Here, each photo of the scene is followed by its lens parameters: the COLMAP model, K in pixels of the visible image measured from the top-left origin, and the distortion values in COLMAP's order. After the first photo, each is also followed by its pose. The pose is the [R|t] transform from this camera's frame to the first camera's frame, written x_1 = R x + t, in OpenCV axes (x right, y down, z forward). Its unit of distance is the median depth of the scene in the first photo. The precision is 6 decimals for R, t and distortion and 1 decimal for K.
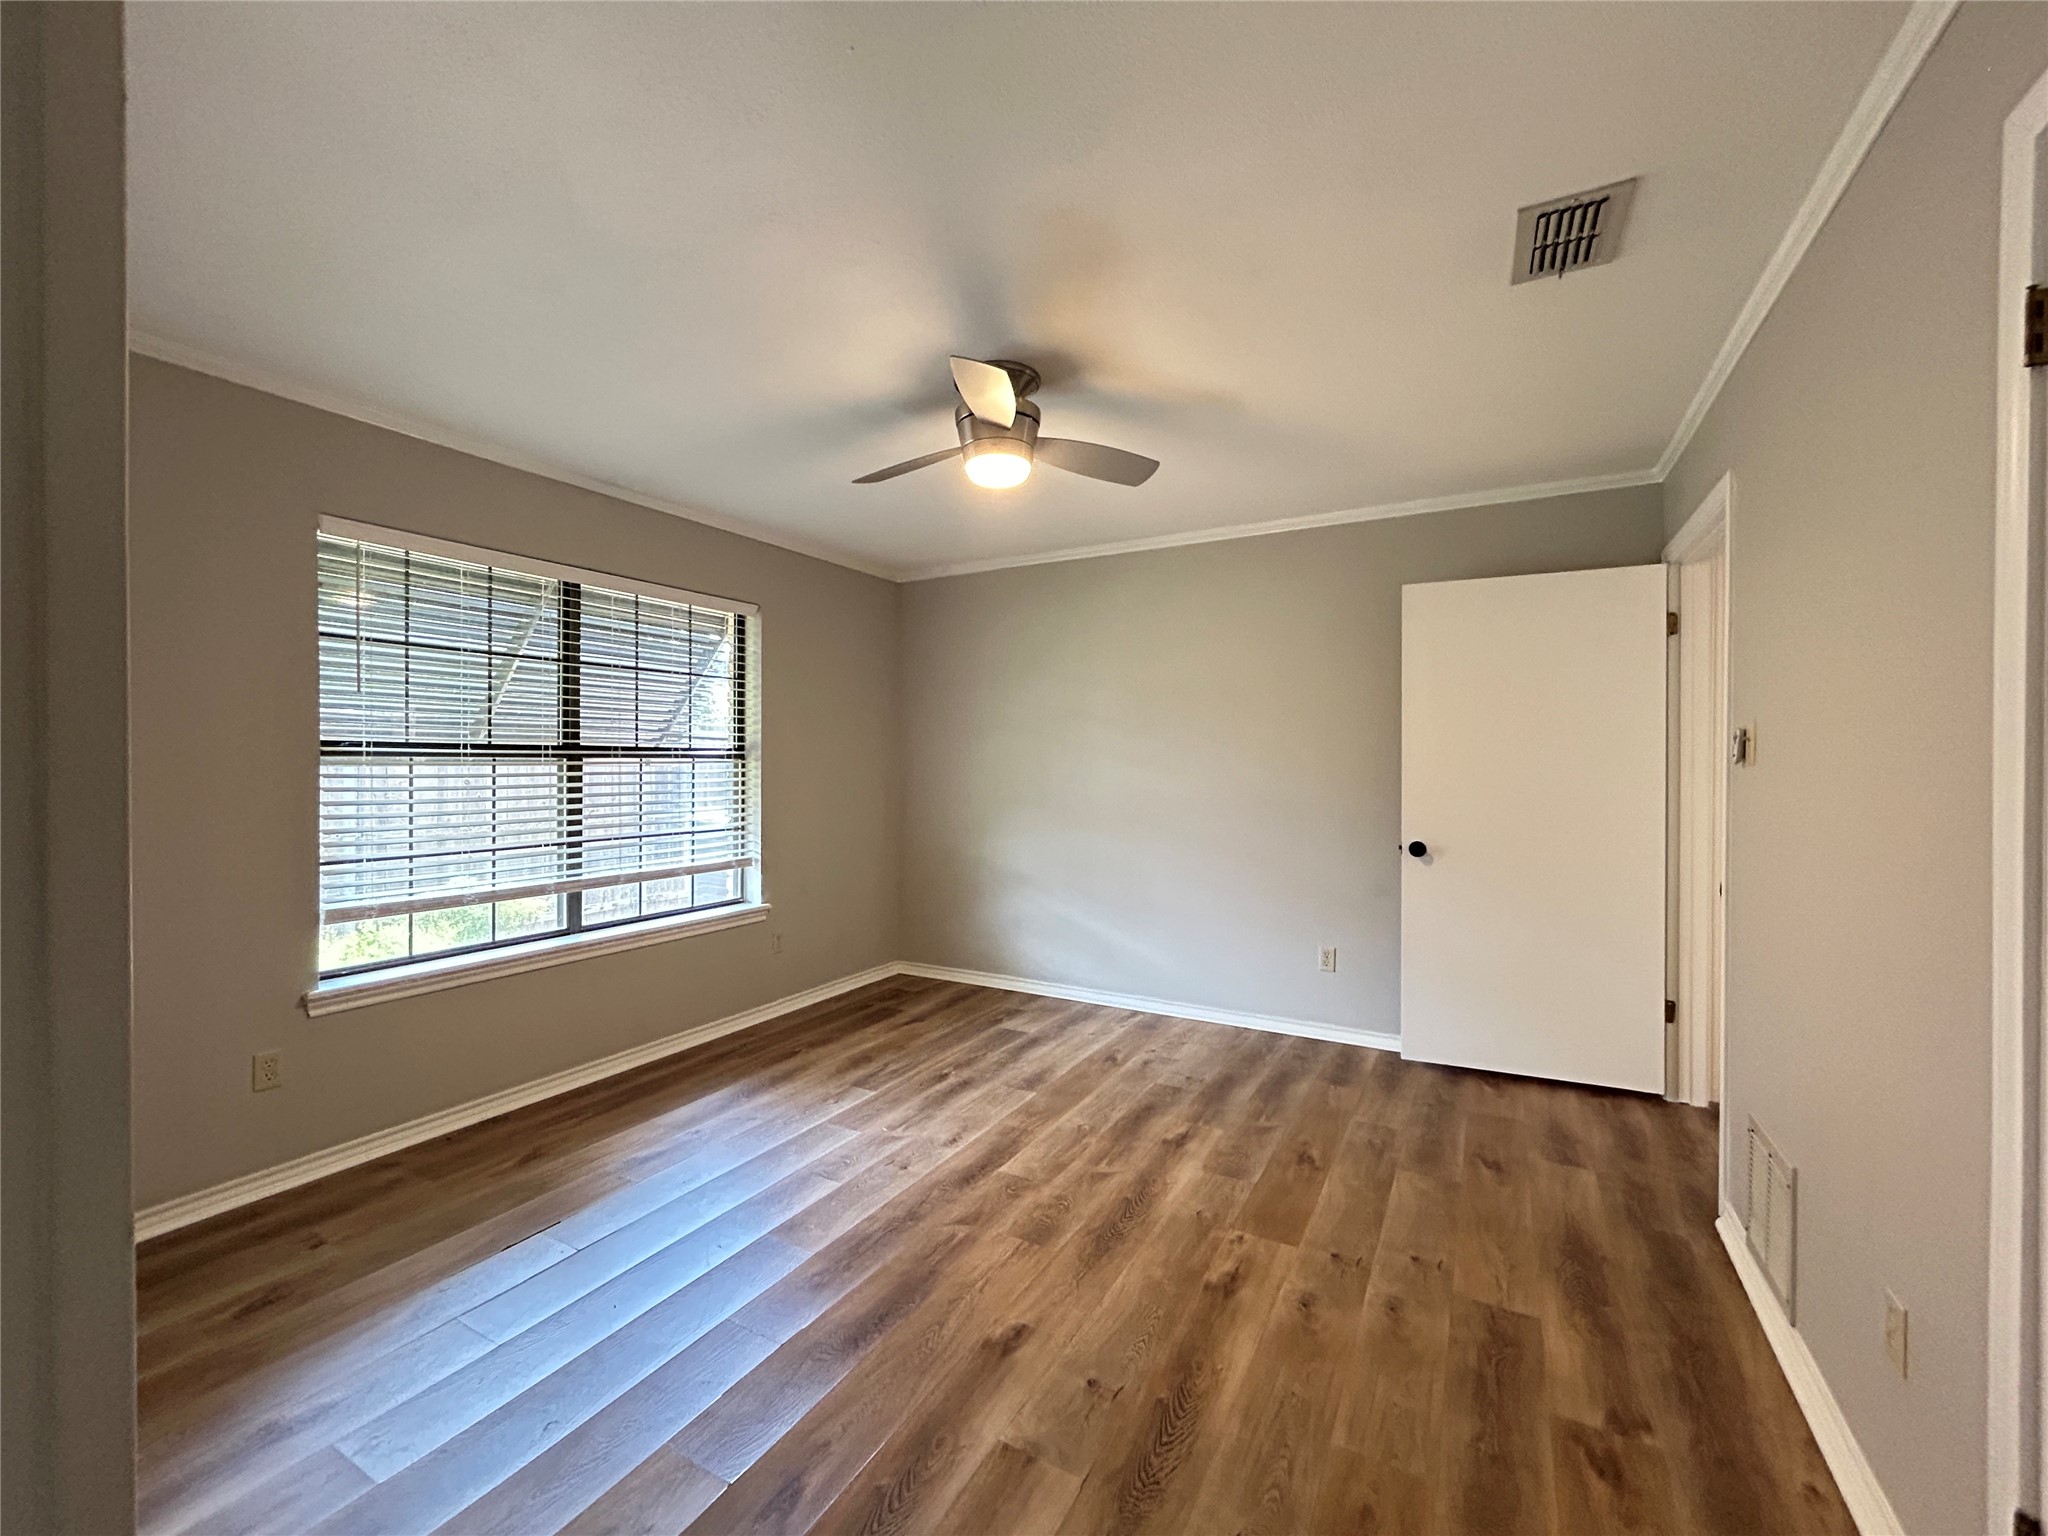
lens RADIAL K [[834.9, 0, 1021.2], [0, 834.9, 763.9], [0, 0, 1]] dist [-0.005397, 0.003024]
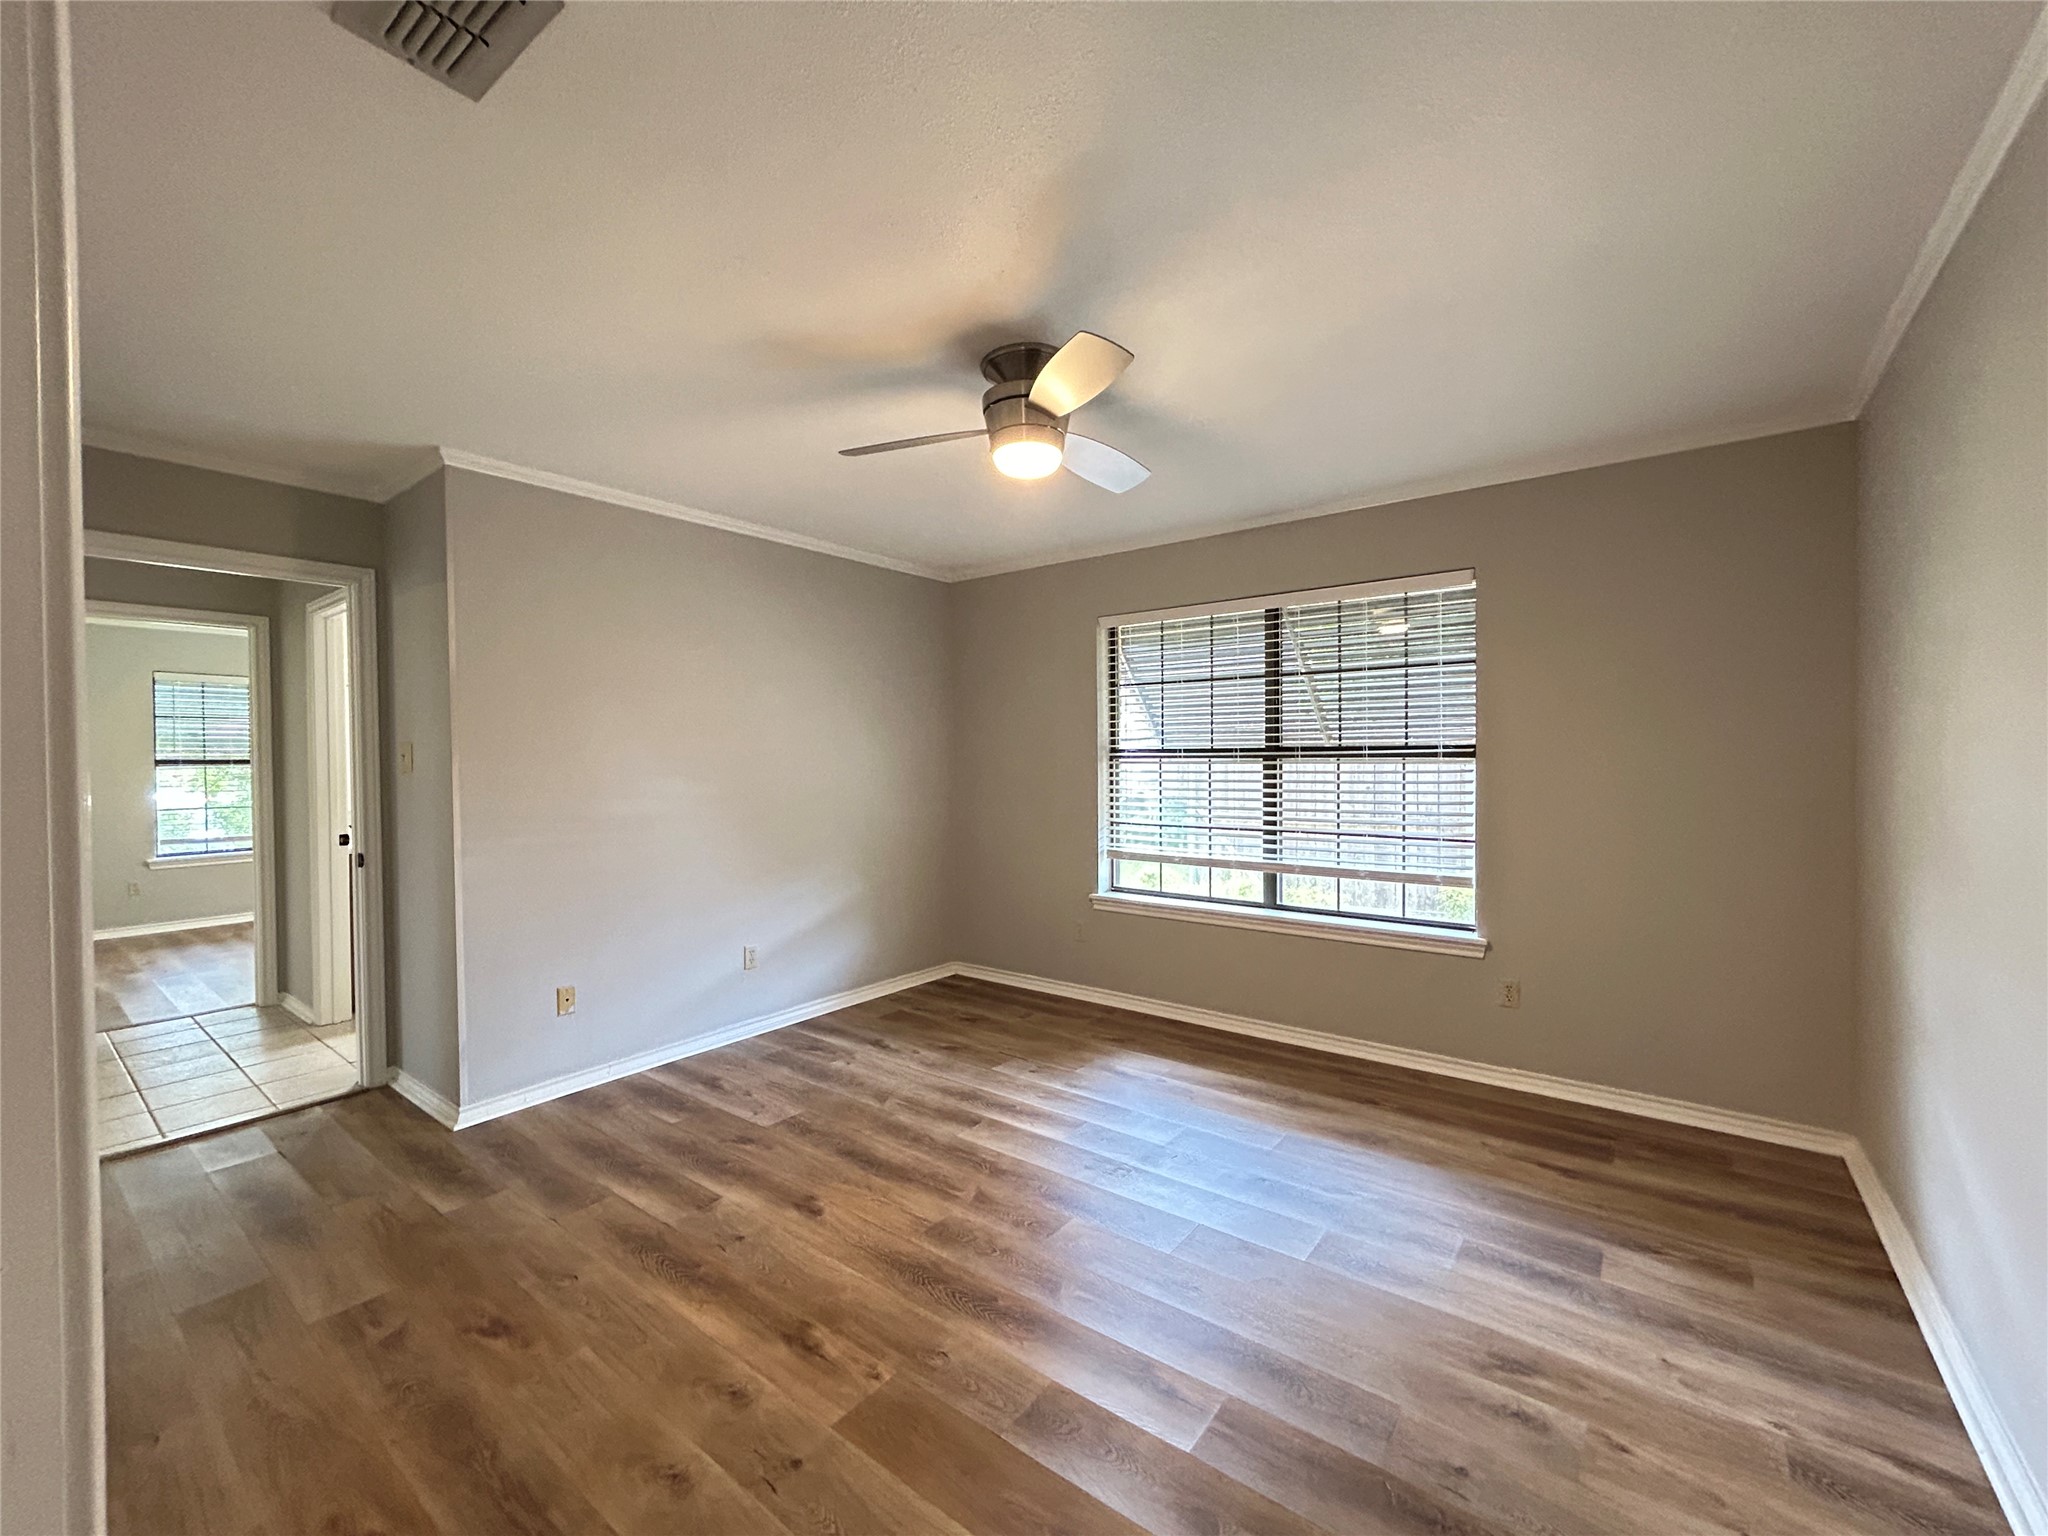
lens RADIAL K [[834.9, 0, 1021.2], [0, 834.9, 763.9], [0, 0, 1]] dist [-0.005397, 0.003024]
pose [[-0.143698, 0.007538, -0.989593, 0.713150], [0.005033, 0.999964, 0.006886, -0.009562], [0.989609, -0.003991, -0.143731, 0.878404]]
